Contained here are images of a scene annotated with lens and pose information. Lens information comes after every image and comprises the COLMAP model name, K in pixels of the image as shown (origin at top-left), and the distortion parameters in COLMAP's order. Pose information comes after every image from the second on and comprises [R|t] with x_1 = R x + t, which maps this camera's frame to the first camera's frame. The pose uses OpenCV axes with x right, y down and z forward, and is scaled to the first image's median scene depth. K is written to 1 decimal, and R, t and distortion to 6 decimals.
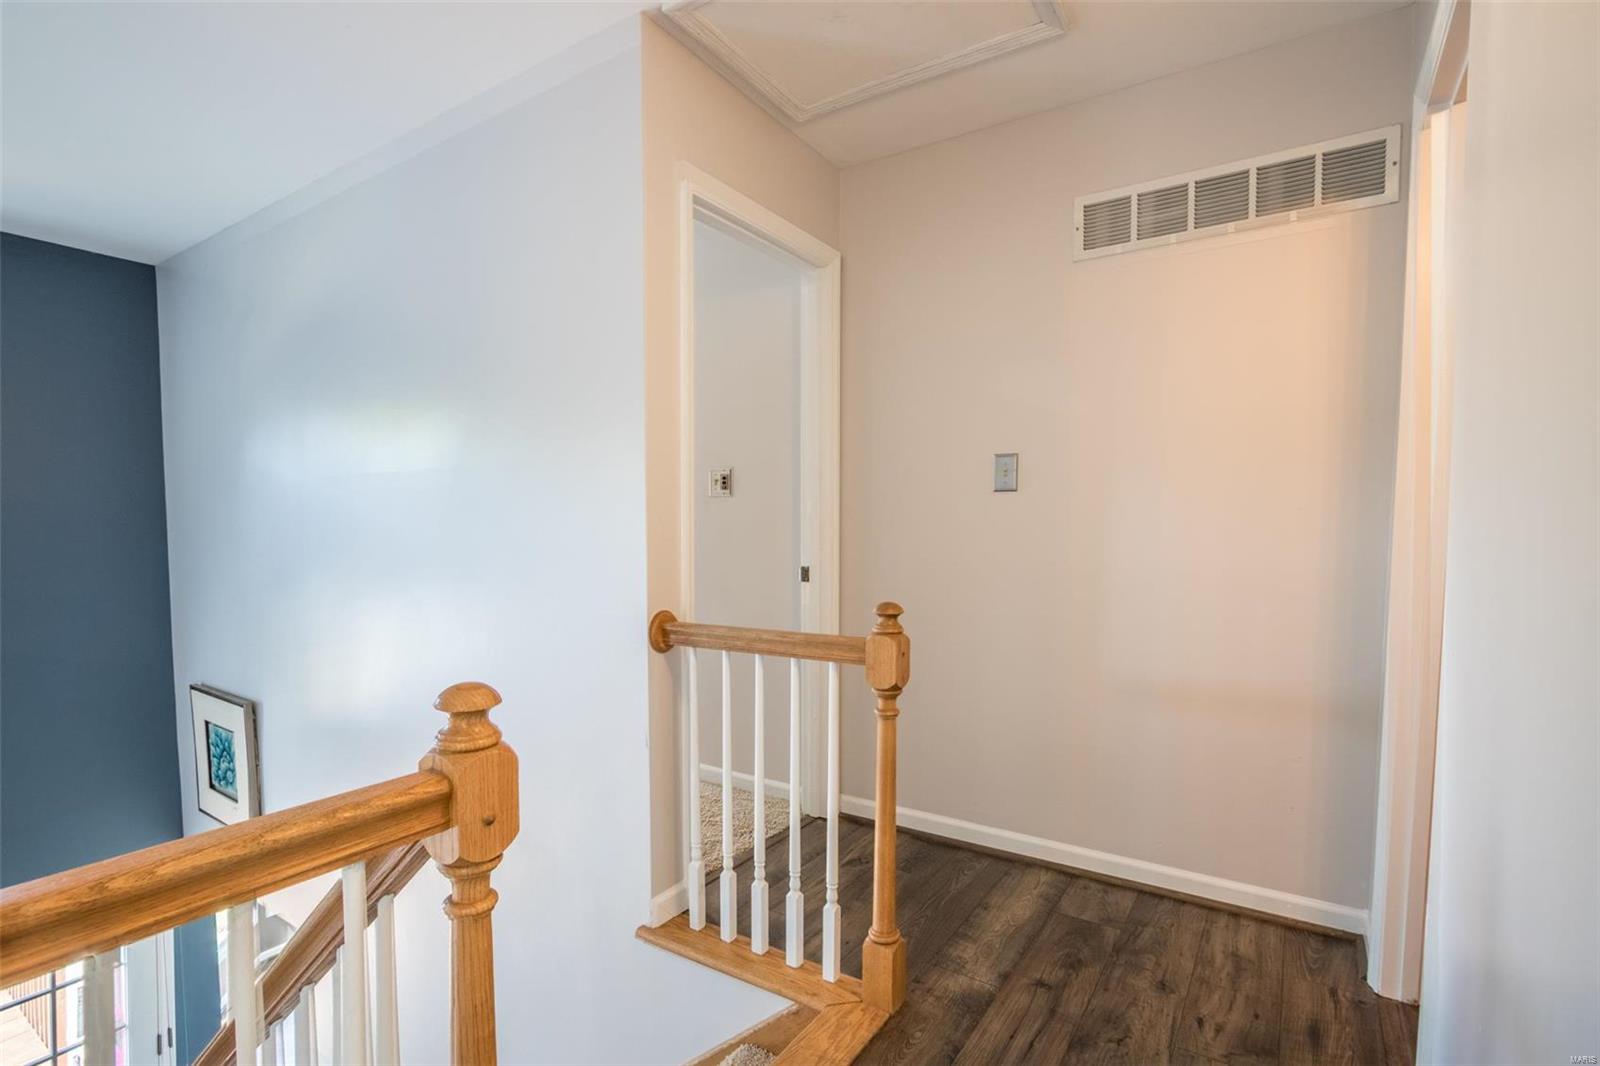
lens RADIAL K [[751.5, 0, 800.5], [0, 751.5, 530.7], [0, 0, 1]] dist [0.001171, 0.000187]
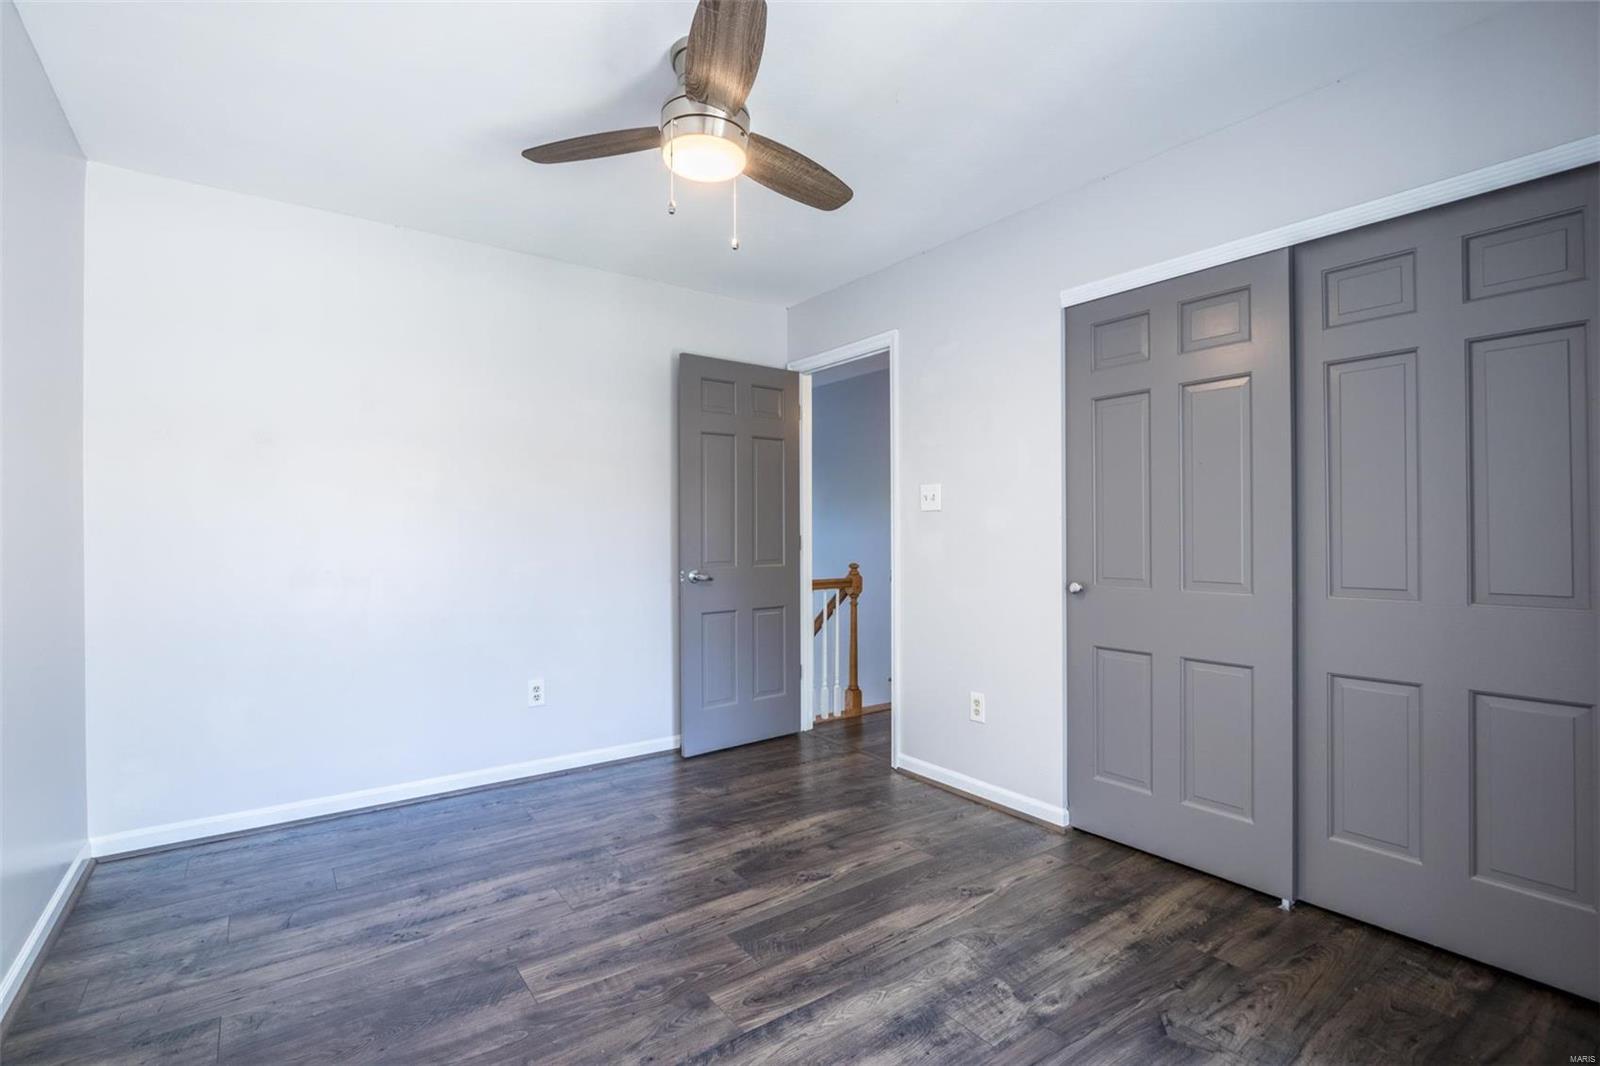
lens RADIAL K [[751.5, 0, 802.7], [0, 751.5, 532.1], [0, 0, 1]] dist [0.001171, 0.000187]
pose [[0.933616, -0.006663, -0.358214, 1.266994], [0.004872, 0.999971, -0.005904, 0.003951], [0.358243, 0.003767, 0.933621, -4.566270]]
